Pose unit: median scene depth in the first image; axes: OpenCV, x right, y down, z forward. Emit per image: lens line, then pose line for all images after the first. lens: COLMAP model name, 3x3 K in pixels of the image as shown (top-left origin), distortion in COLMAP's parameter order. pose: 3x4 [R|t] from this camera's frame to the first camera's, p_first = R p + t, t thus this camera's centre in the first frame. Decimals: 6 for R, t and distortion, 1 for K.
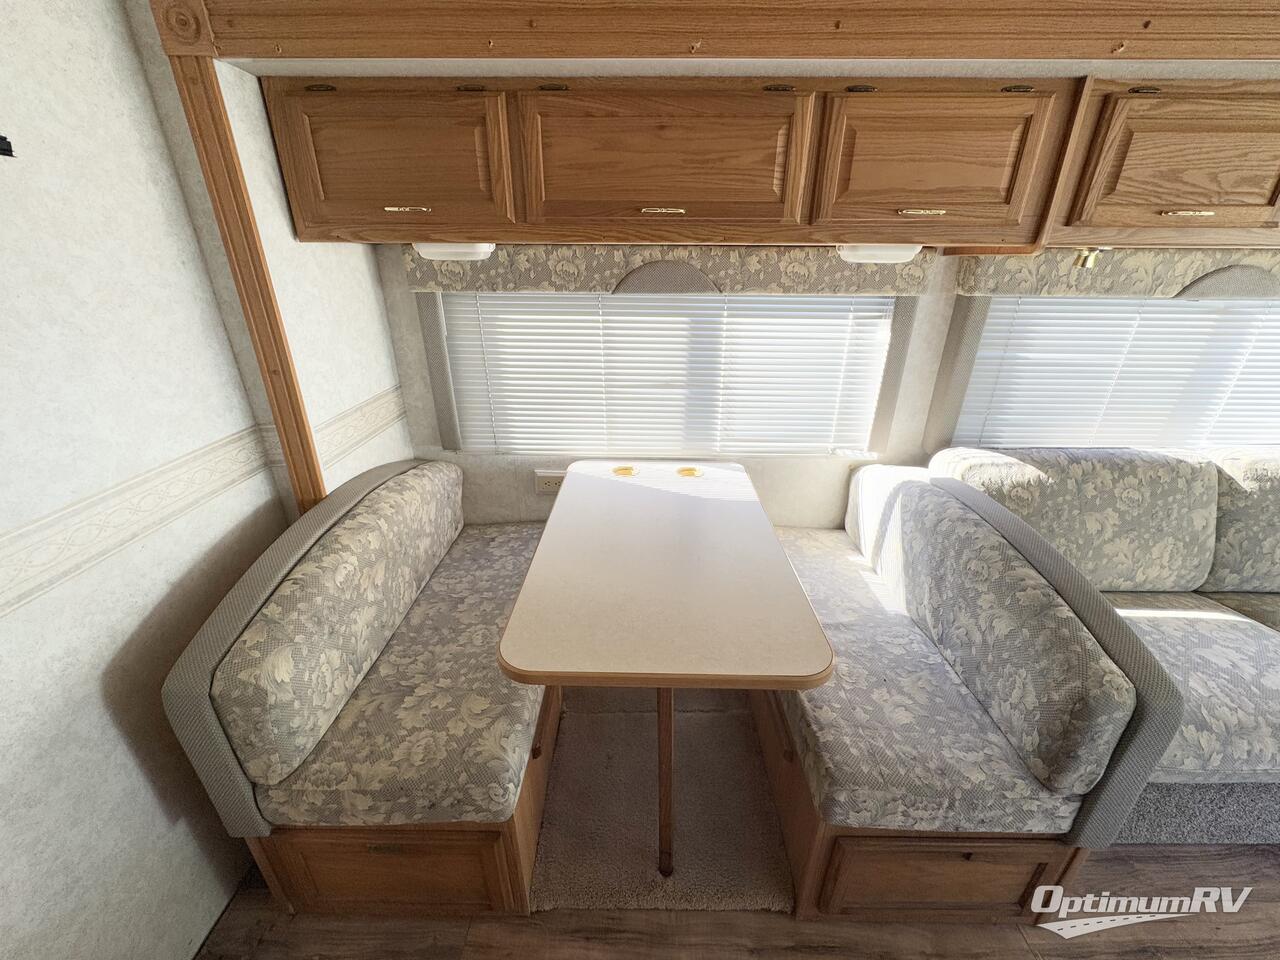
lens RADIAL K [[512.9, 0, 640.0], [0, 512.9, 480.0], [0, 0, 1]] dist [-0.002604, 0.000184]
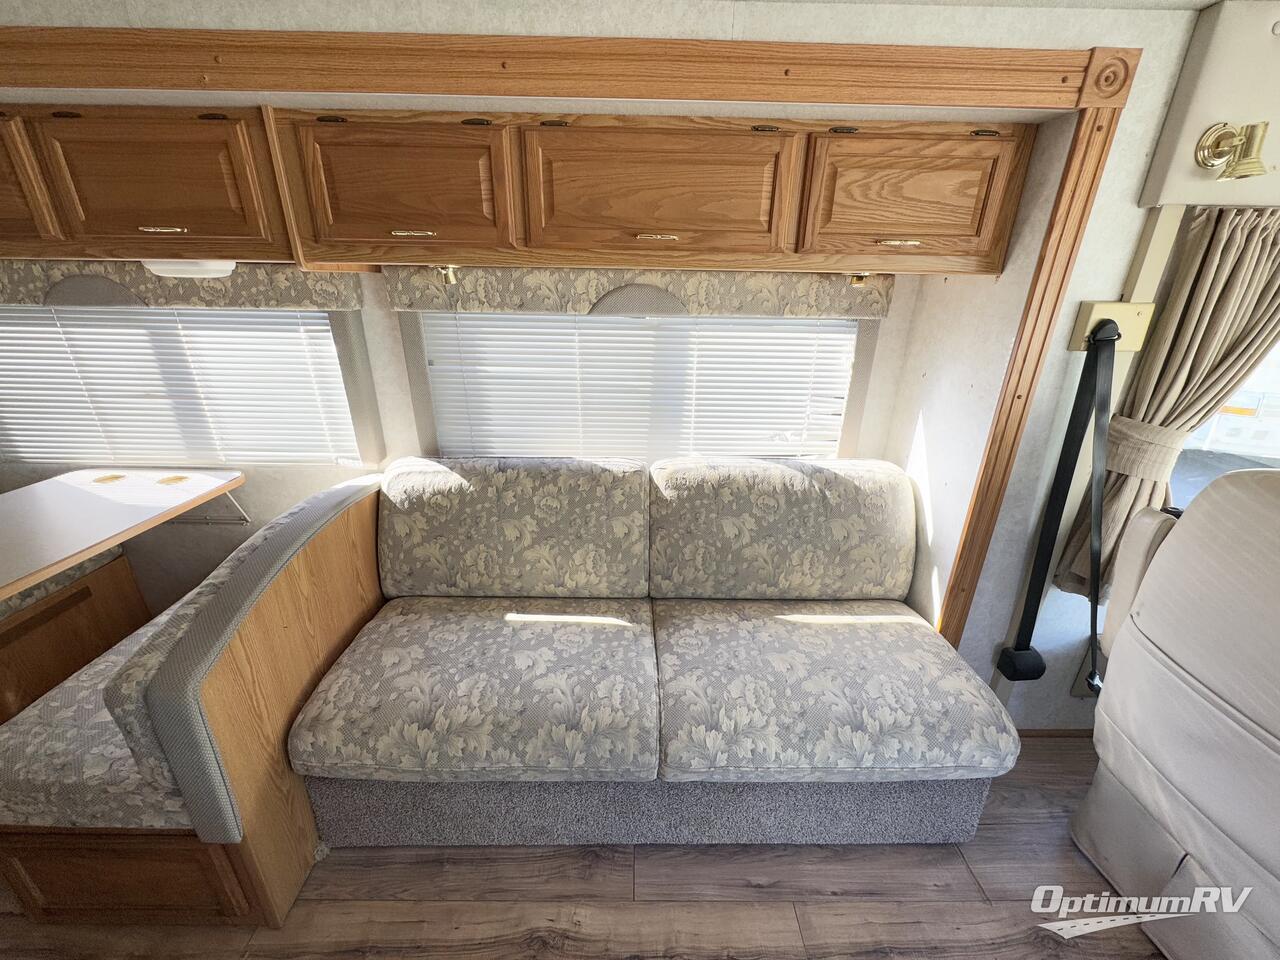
lens RADIAL K [[501.7, 0, 641.4], [0, 501.7, 472.8], [0, 0, 1]] dist [-0.006914, 0.000443]
pose [[0.999698, 0.004263, 0.024205, 1.116337], [-0.003168, 0.998977, -0.045116, 0.014223], [-0.024372, 0.045026, 0.998688, -0.016138]]
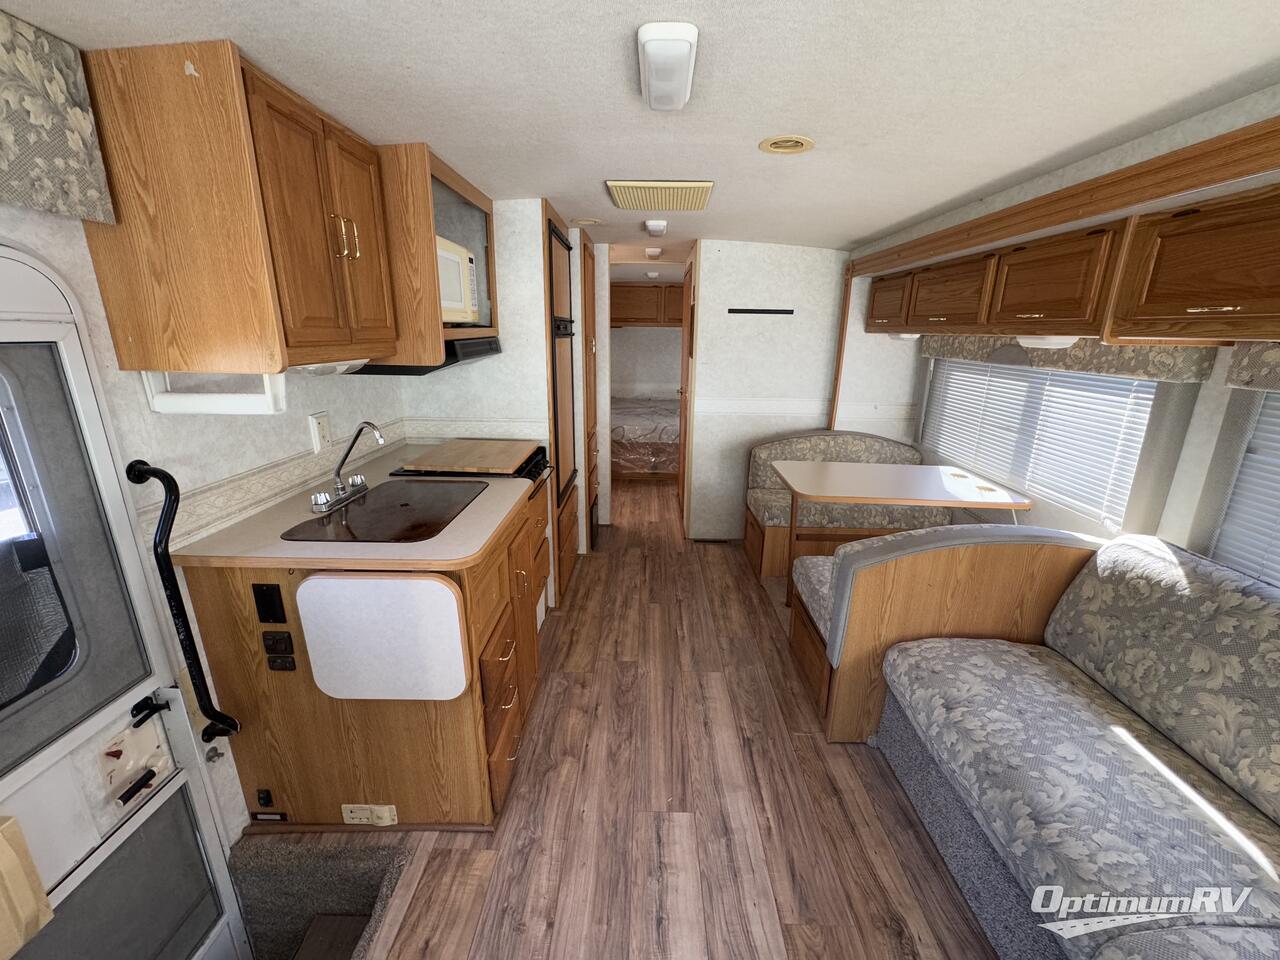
lens RADIAL K [[512.9, 0, 640.0], [0, 512.9, 480.0], [0, 0, 1]] dist [-0.002604, 0.000184]
pose [[-0.007410, 0.276856, -0.960883, 1.590983], [-0.407750, 0.876559, 0.255705, -0.009593], [0.913064, 0.393694, 0.106393, -0.019035]]
